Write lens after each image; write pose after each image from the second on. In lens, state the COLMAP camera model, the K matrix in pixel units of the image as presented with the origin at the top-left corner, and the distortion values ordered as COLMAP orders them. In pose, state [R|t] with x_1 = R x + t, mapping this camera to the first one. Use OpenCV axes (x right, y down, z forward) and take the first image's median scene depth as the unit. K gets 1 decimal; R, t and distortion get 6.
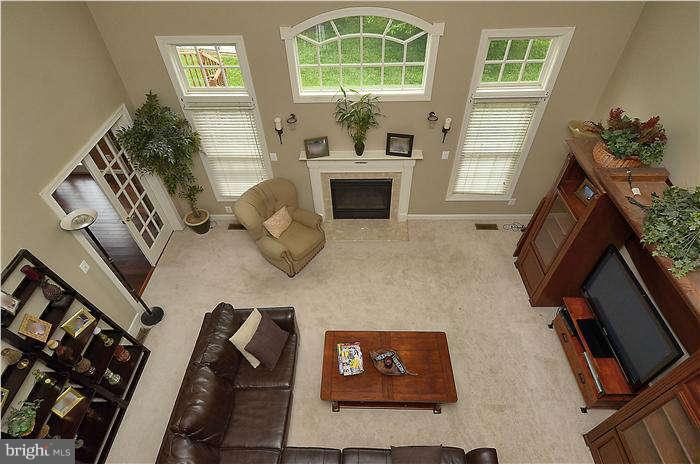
lens RADIAL K [[366.8, 0, 352.0], [0, 366.8, 233.2], [0, 0, 1]] dist [-0.001031, -0.001381]
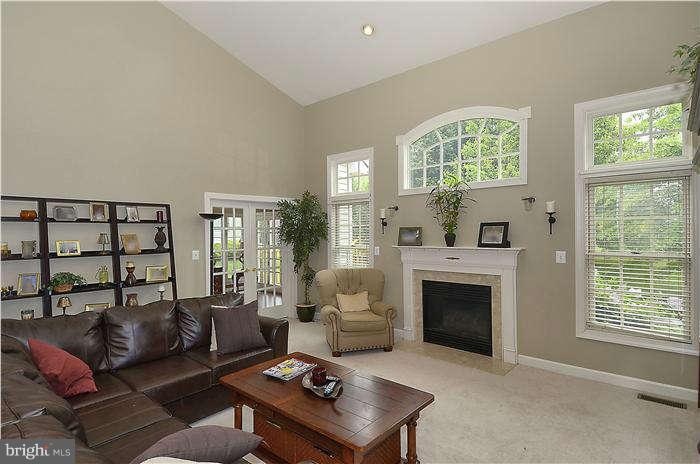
lens RADIAL K [[366.8, 0, 349.0], [0, 366.8, 232.9], [0, 0, 1]] dist [-0.001031, -0.001381]
pose [[0.758938, 0.004753, -0.651145, 0.432514], [-0.468775, 0.698042, -0.541283, 0.383425], [0.451954, 0.716041, 0.531999, 0.376046]]
